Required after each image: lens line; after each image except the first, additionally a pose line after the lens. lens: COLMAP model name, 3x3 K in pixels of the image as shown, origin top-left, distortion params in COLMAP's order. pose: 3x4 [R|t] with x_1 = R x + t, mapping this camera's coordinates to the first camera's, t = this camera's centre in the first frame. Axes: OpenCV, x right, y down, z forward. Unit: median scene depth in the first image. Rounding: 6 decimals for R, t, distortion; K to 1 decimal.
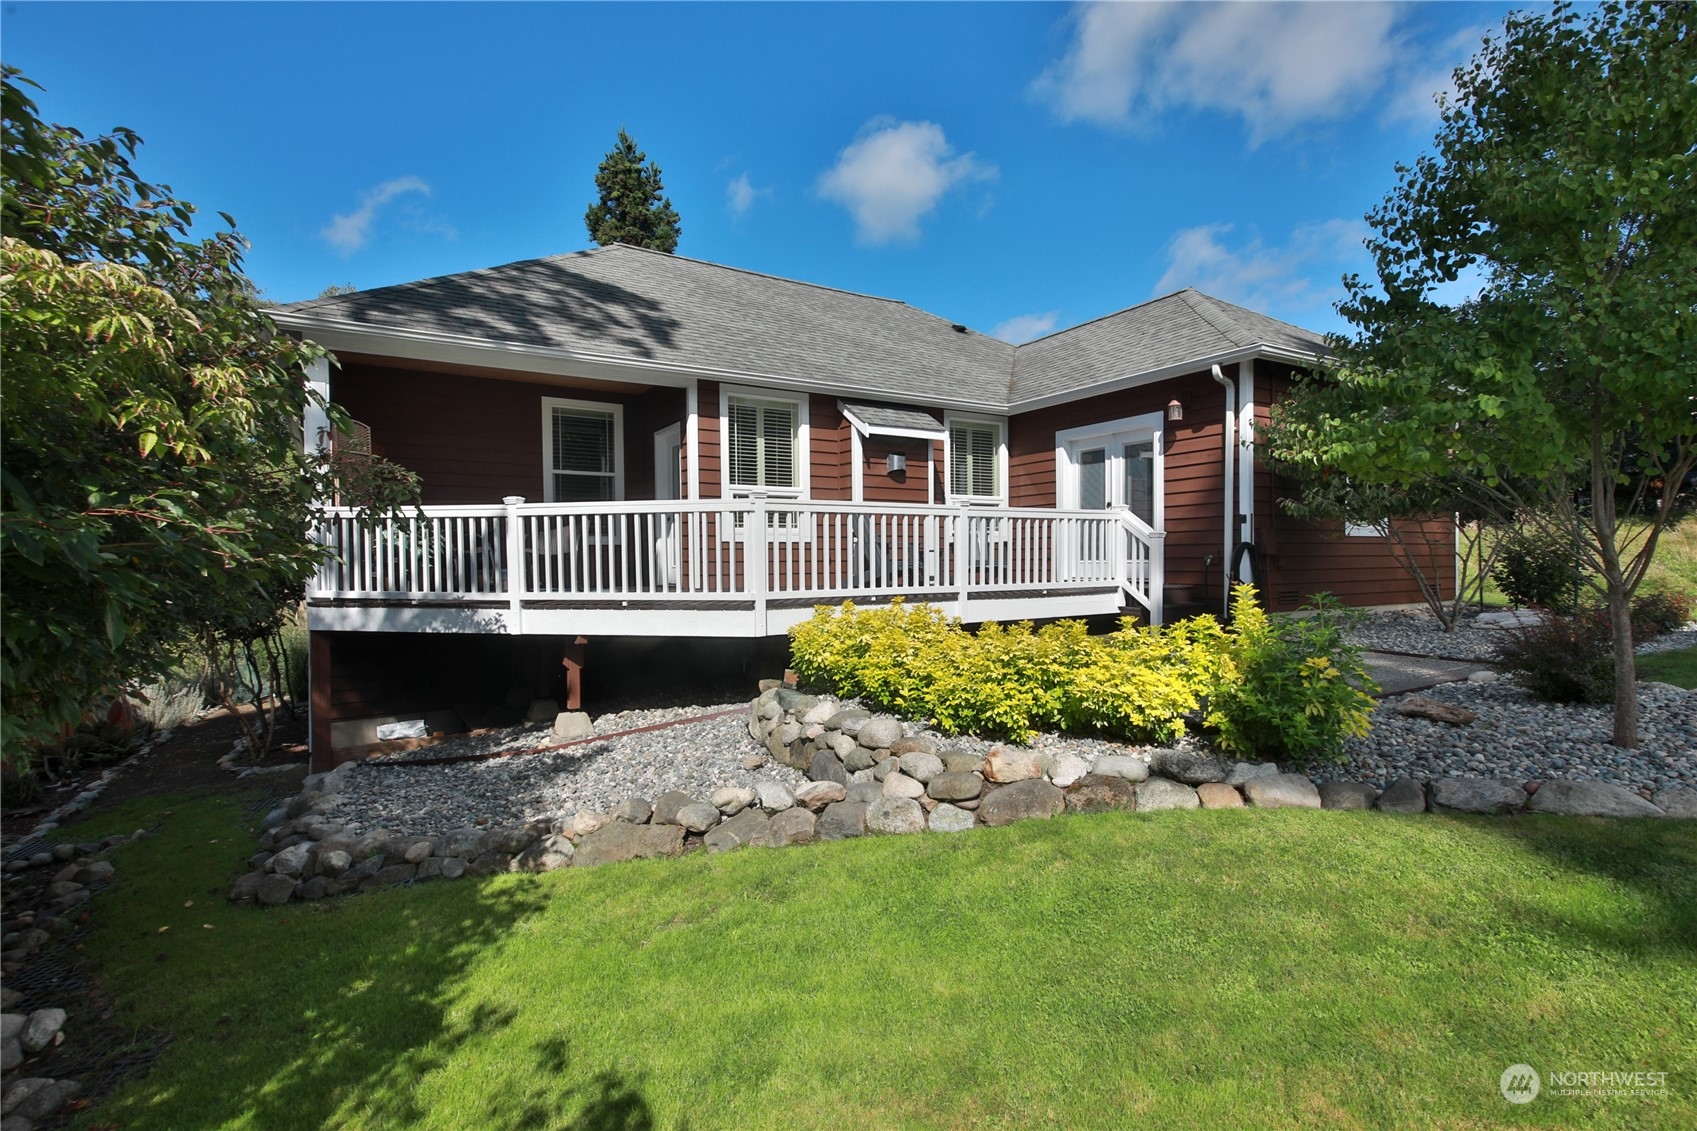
lens RADIAL K [[799.5, 0, 854.8], [0, 799.5, 574.6], [0, 0, 1]] dist [0.007977, -0.015489]
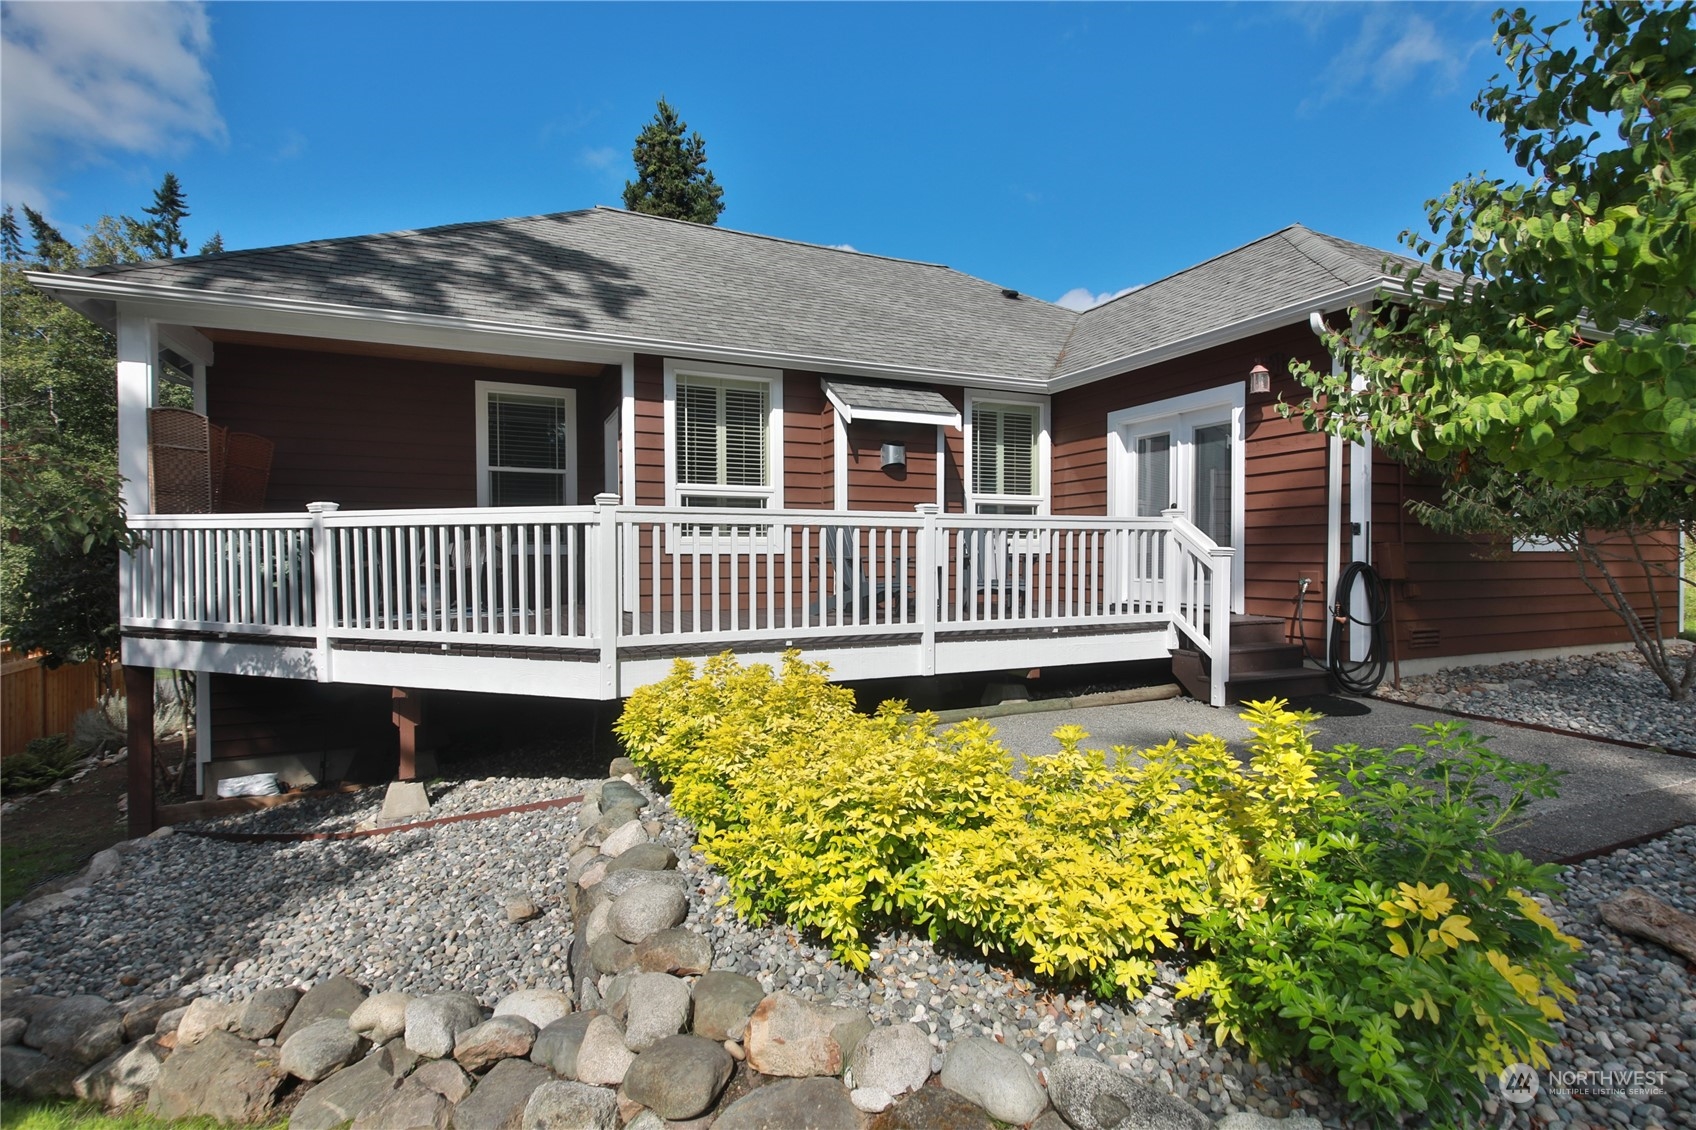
lens RADIAL K [[799.0, 0, 865.2], [0, 799.0, 564.4], [0, 0, 1]] dist [0.007977, -0.015489]
pose [[0.990767, 0.008360, -0.135314, 0.153979], [-0.008957, 0.999953, -0.003806, -0.031923], [0.135276, 0.004983, 0.990795, 0.243709]]
